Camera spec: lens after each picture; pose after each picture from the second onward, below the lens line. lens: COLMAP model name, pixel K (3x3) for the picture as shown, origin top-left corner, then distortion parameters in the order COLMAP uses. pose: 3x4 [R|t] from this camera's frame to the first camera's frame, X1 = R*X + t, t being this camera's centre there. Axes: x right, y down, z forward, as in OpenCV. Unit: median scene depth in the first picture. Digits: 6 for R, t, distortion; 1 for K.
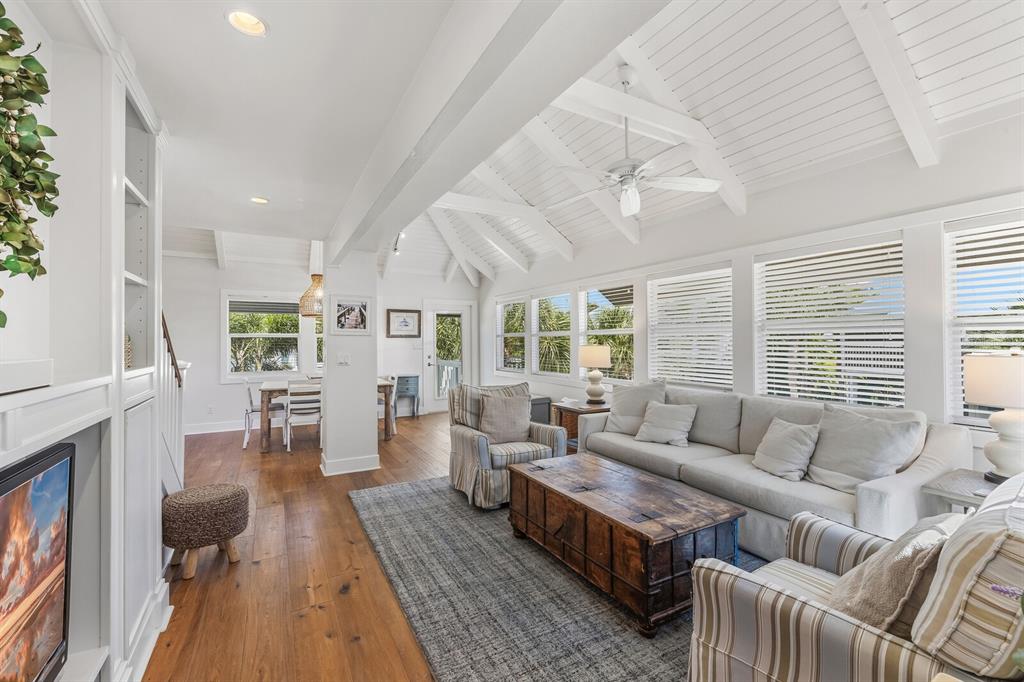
lens RADIAL K [[434.7, 0, 513.8], [0, 434.7, 333.8], [0, 0, 1]] dist [0.005054, 0.000246]
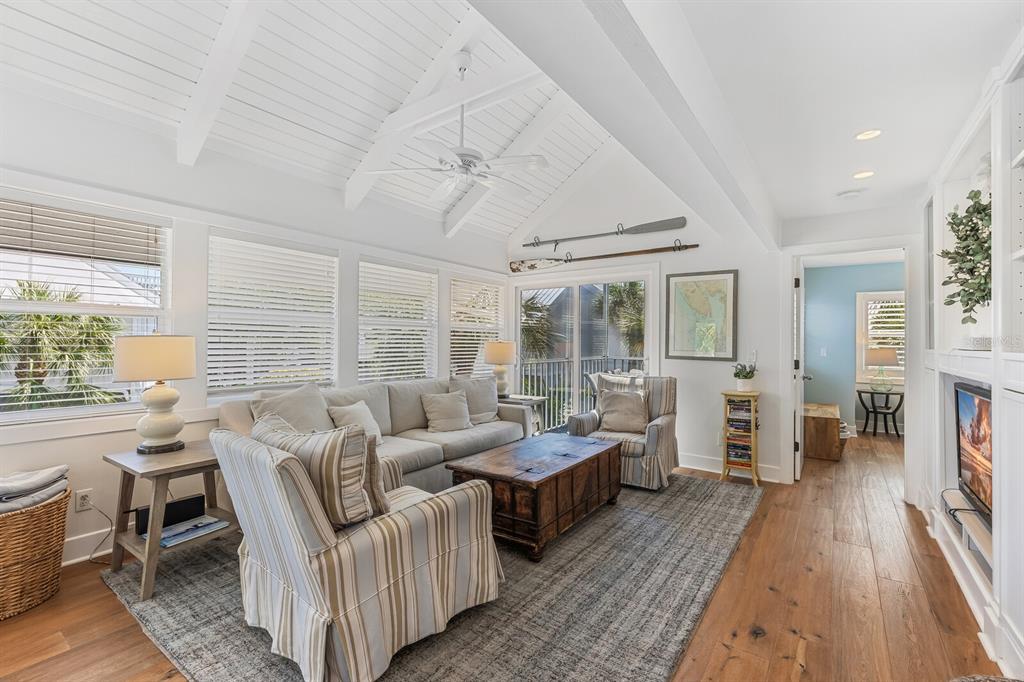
lens RADIAL K [[464.7, 0, 507.2], [0, 464.7, 346.8], [0, 0, 1]] dist [0.000538, -0.000247]
pose [[-0.433704, 0.002493, 0.901052, -0.829452], [-0.014438, 0.999849, -0.009716, 0.068925], [-0.900940, -0.017223, -0.433602, 1.553153]]
